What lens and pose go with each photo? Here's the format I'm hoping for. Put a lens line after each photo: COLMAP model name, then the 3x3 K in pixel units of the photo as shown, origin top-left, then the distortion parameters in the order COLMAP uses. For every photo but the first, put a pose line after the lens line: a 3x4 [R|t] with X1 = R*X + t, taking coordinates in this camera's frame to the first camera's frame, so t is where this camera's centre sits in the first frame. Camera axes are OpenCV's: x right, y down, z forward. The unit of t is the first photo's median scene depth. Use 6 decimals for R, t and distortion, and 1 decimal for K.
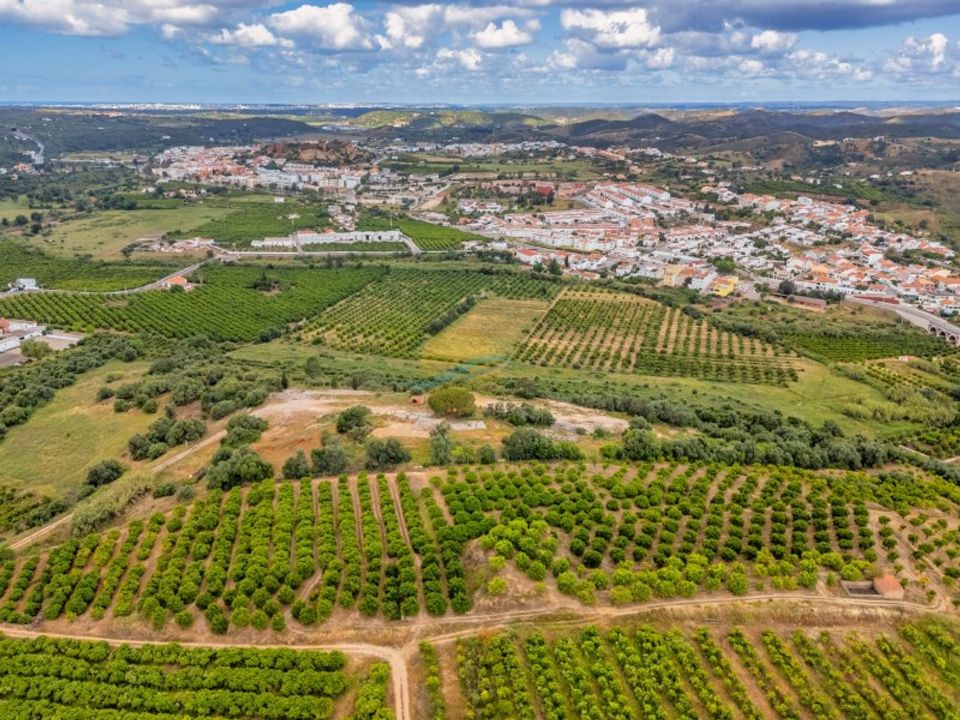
lens RADIAL K [[771.7, 0, 480.5], [0, 771.7, 382.6], [0, 0, 1]] dist [0.054666, -0.069780]
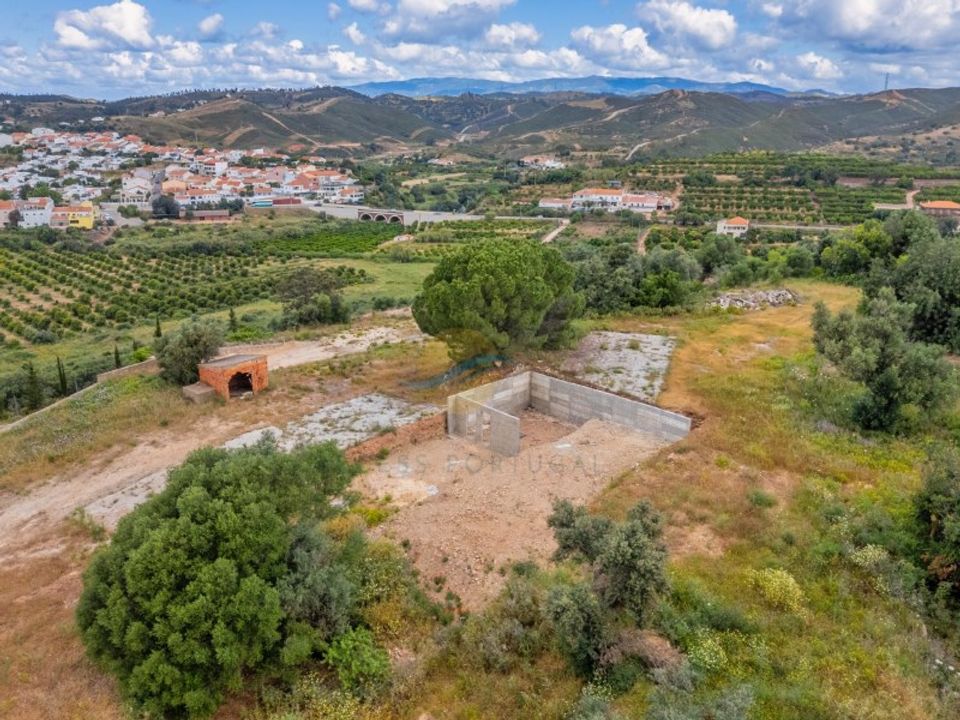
lens RADIAL K [[772.3, 0, 481.3], [0, 772.3, 341.3], [0, 0, 1]] dist [0.056184, -0.077339]
pose [[0.465091, -0.251516, 0.848781, -0.111755], [0.307804, 0.944913, 0.111341, 0.005795], [-0.830028, 0.209474, 0.516888, 0.421645]]
